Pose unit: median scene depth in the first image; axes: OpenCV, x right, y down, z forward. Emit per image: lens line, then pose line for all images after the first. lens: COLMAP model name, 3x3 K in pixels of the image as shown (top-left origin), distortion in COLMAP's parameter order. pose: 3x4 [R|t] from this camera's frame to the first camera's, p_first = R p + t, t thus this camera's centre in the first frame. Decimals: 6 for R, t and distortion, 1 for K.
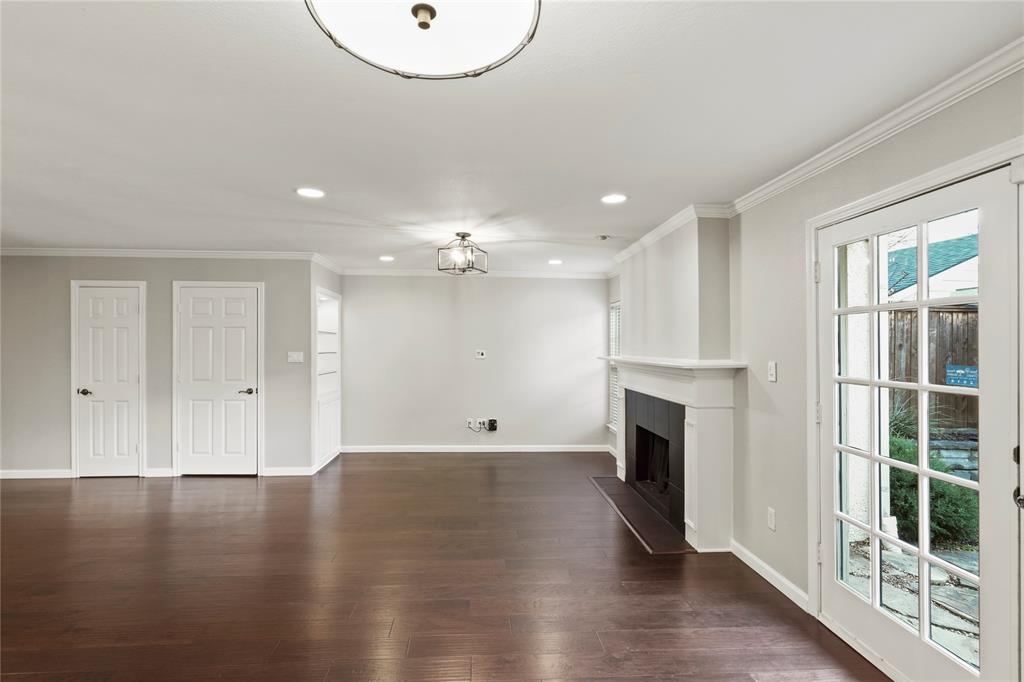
lens RADIAL K [[478.1, 0, 505.6], [0, 478.1, 338.2], [0, 0, 1]] dist [-0.001569, -0.000150]
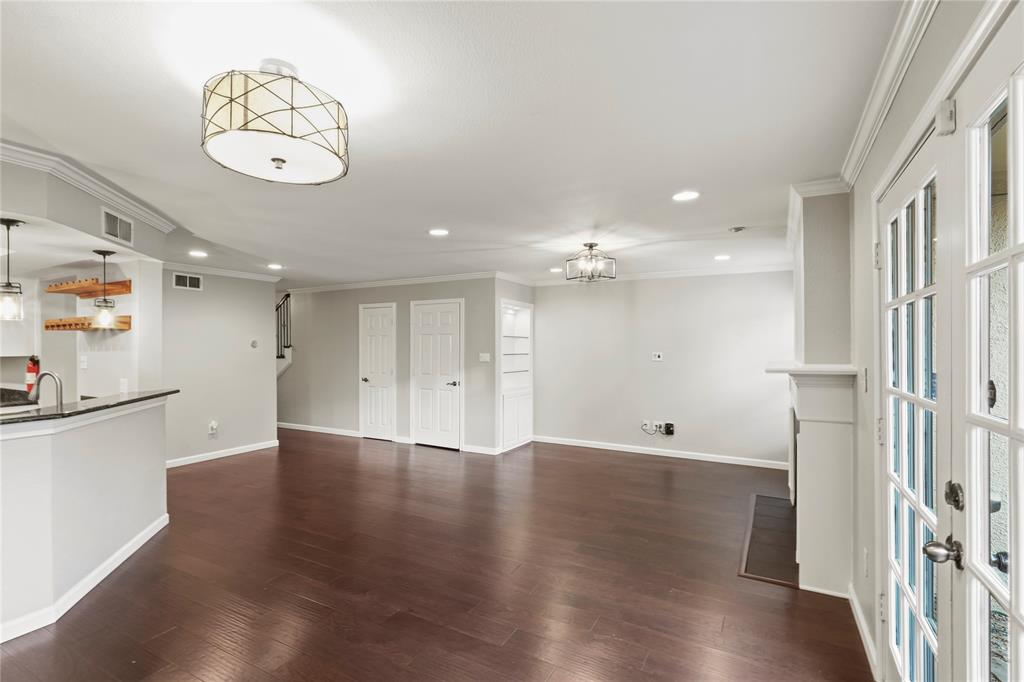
lens RADIAL K [[478.1, 0, 507.4], [0, 478.1, 342.4], [0, 0, 1]] dist [-0.001569, -0.000150]
pose [[0.840921, -0.007306, -0.541108, 0.280554], [0.009619, 0.999953, 0.001447, -0.000610], [0.541072, -0.006421, 0.840952, -0.003317]]
